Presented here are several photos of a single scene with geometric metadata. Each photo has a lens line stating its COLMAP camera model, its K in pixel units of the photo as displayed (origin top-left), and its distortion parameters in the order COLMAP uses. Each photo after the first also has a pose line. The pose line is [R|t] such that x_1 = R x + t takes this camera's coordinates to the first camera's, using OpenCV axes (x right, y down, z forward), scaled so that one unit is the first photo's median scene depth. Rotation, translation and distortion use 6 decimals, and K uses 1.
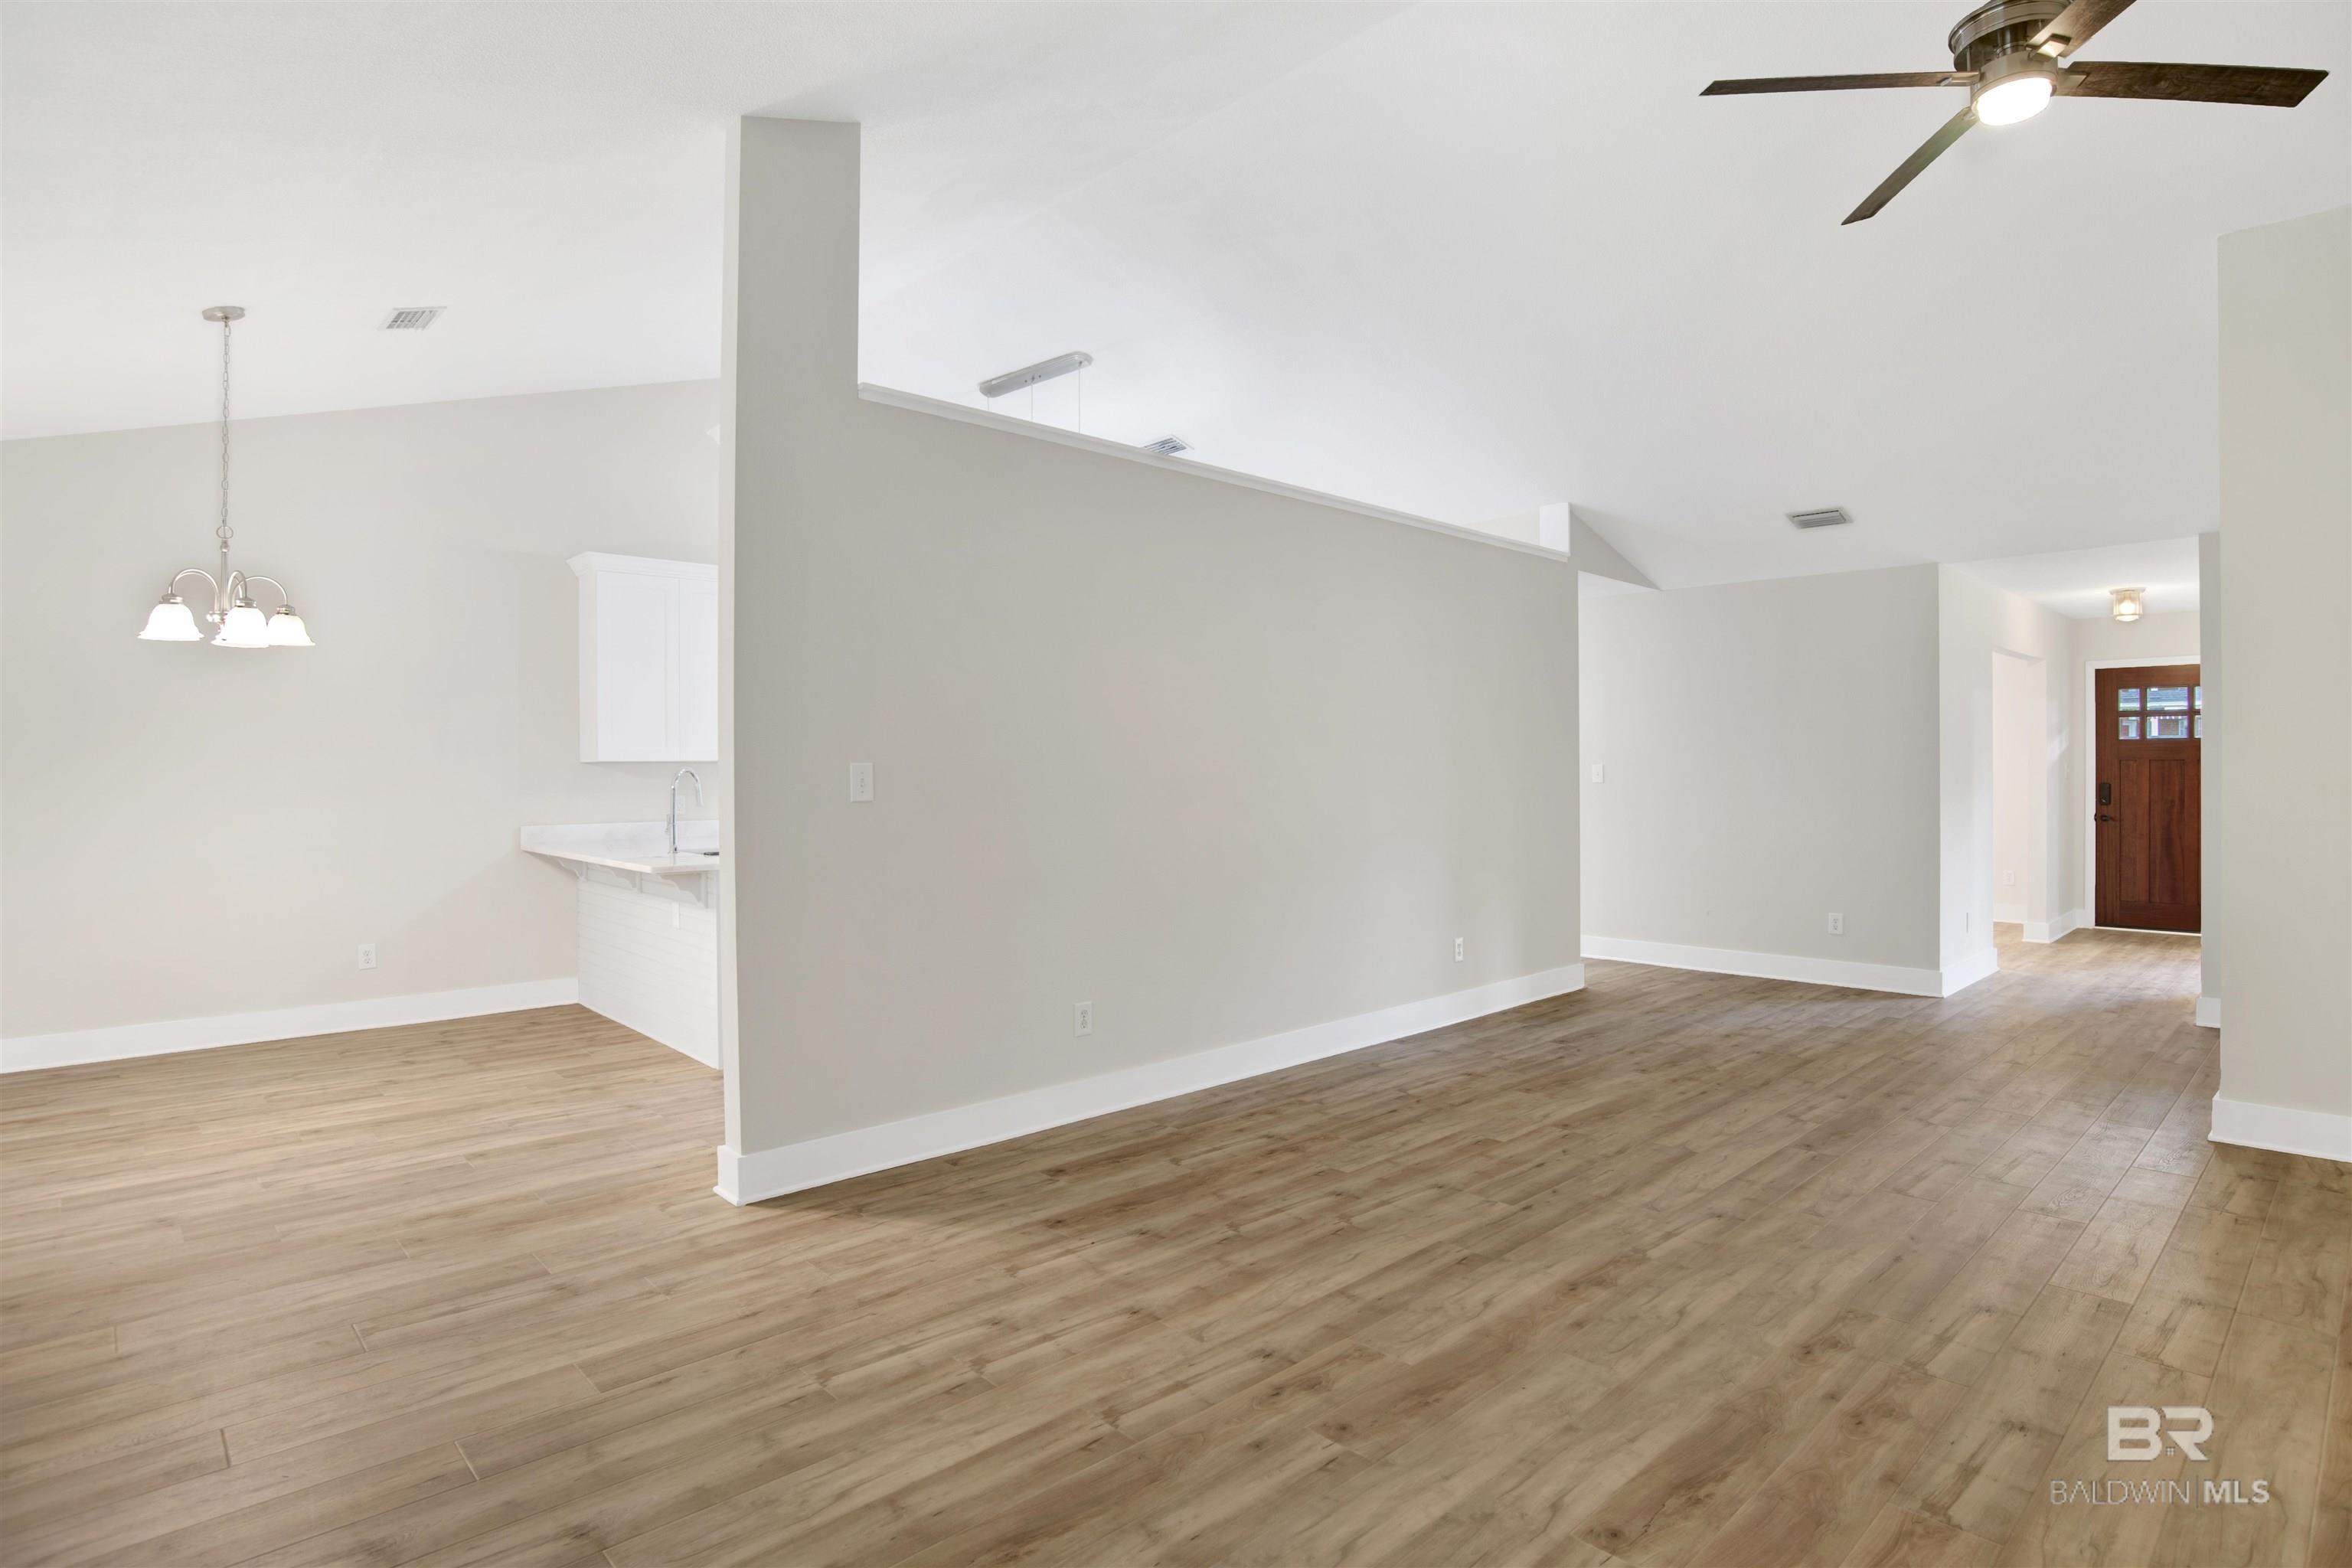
lens RADIAL K [[1225.6, 0, 1144.3], [0, 1225.6, 791.1], [0, 0, 1]] dist [-0.057650, 0.014482]
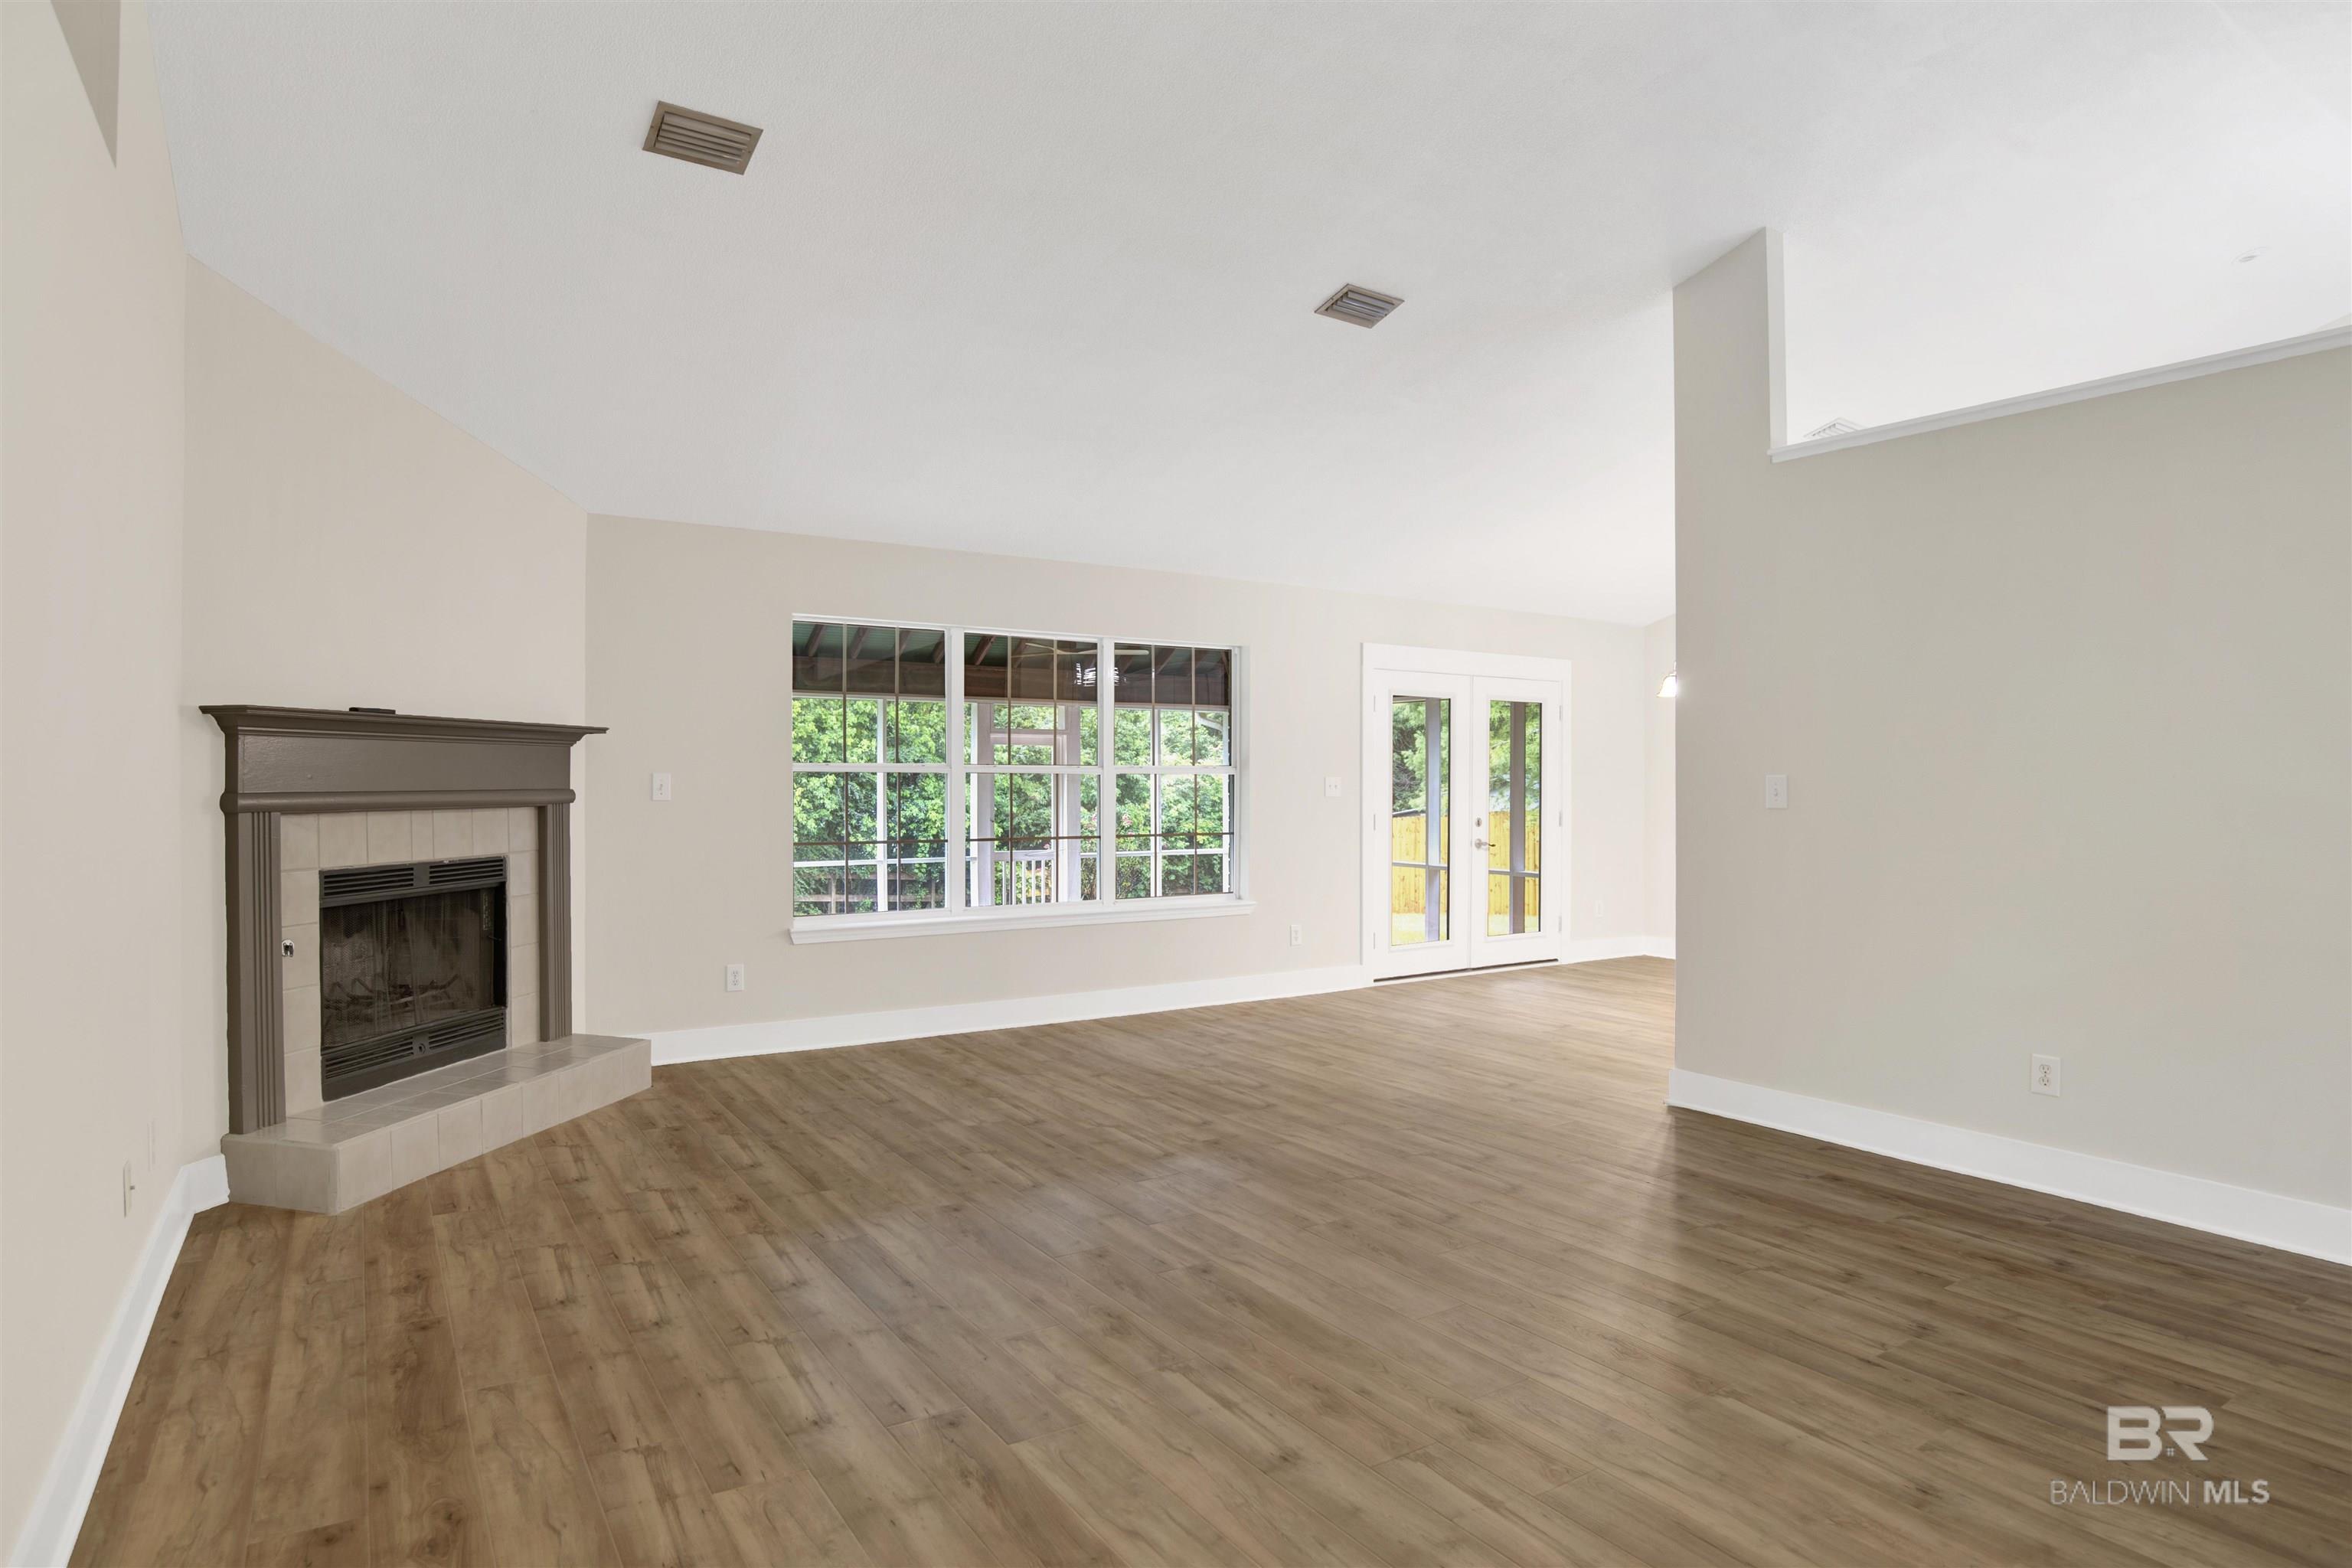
lens RADIAL K [[1225.6, 0, 1162.0], [0, 1225.6, 777.7], [0, 0, 1]] dist [-0.057650, 0.014482]
pose [[-0.162695, 0.001522, -0.986675, 1.059478], [-0.018396, 0.999820, 0.004576, -0.016567], [0.986505, 0.018896, -0.162638, 0.637810]]
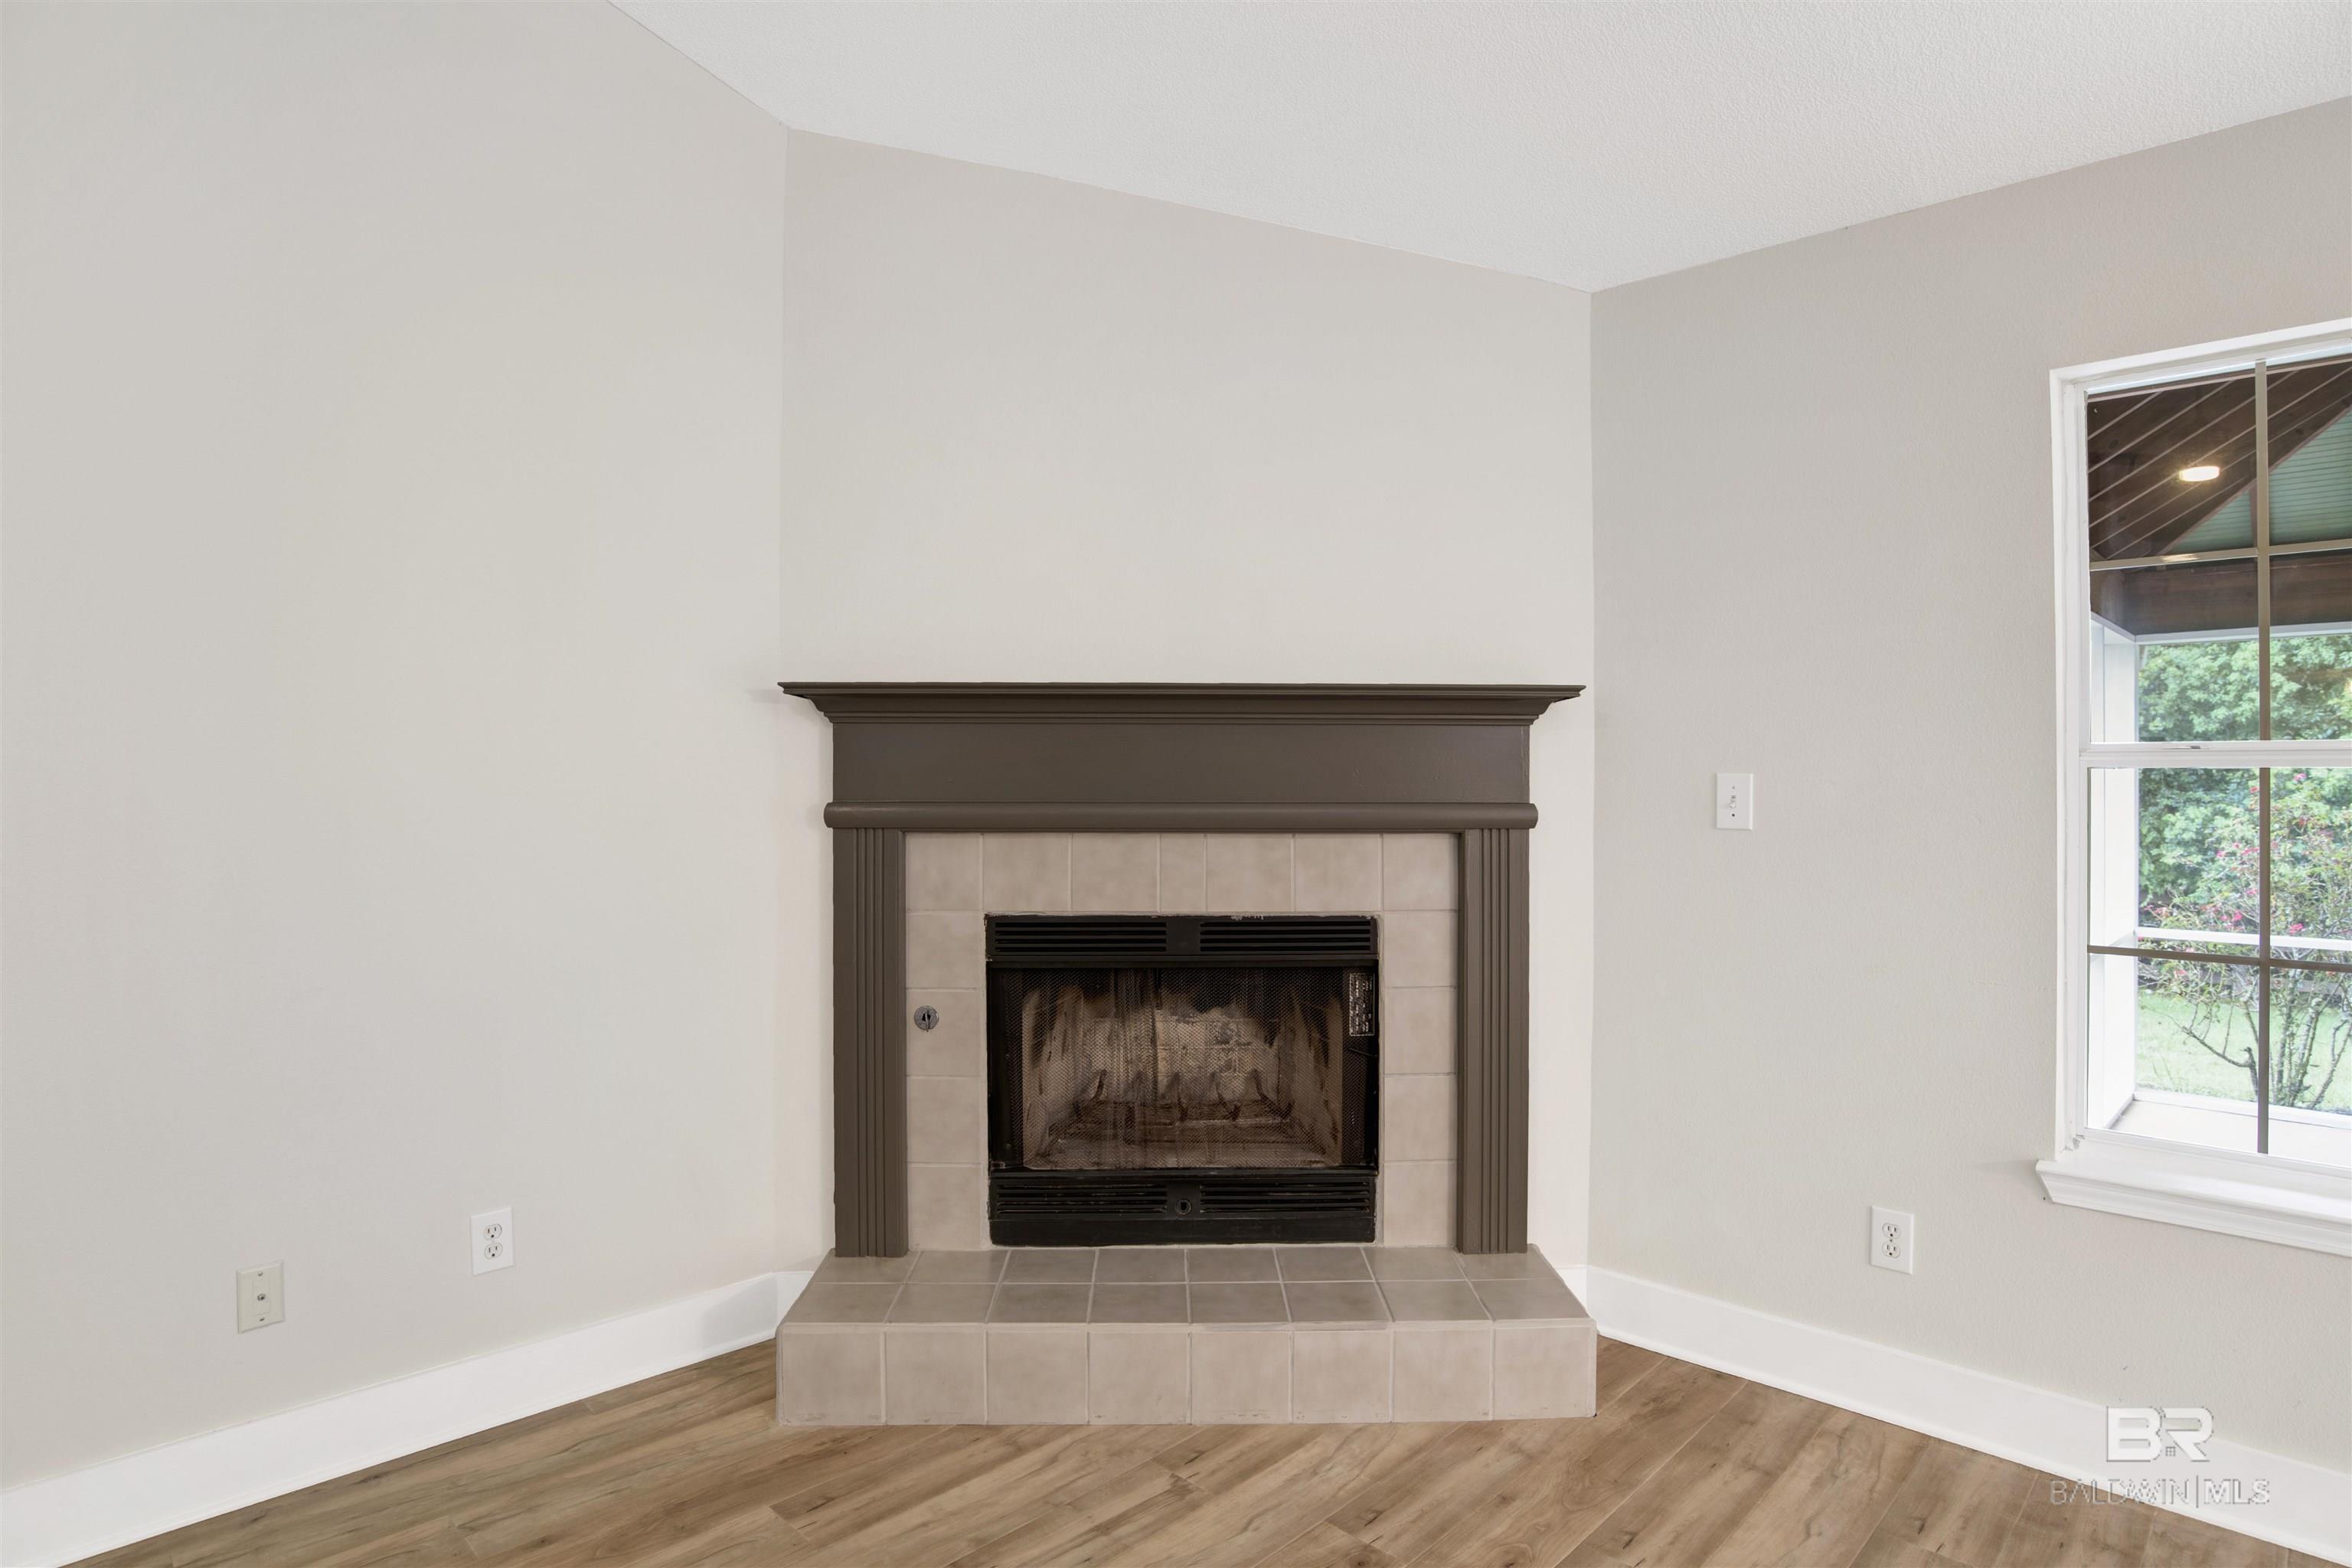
lens RADIAL K [[1225.6, 0, 1164.3], [0, 1225.6, 772.5], [0, 0, 1]] dist [-0.057650, 0.014482]
pose [[-0.999240, 0.003376, -0.038828, 0.053759], [0.003271, 0.999991, 0.002760, -0.006384], [0.038837, 0.002631, -0.999242, 0.498032]]
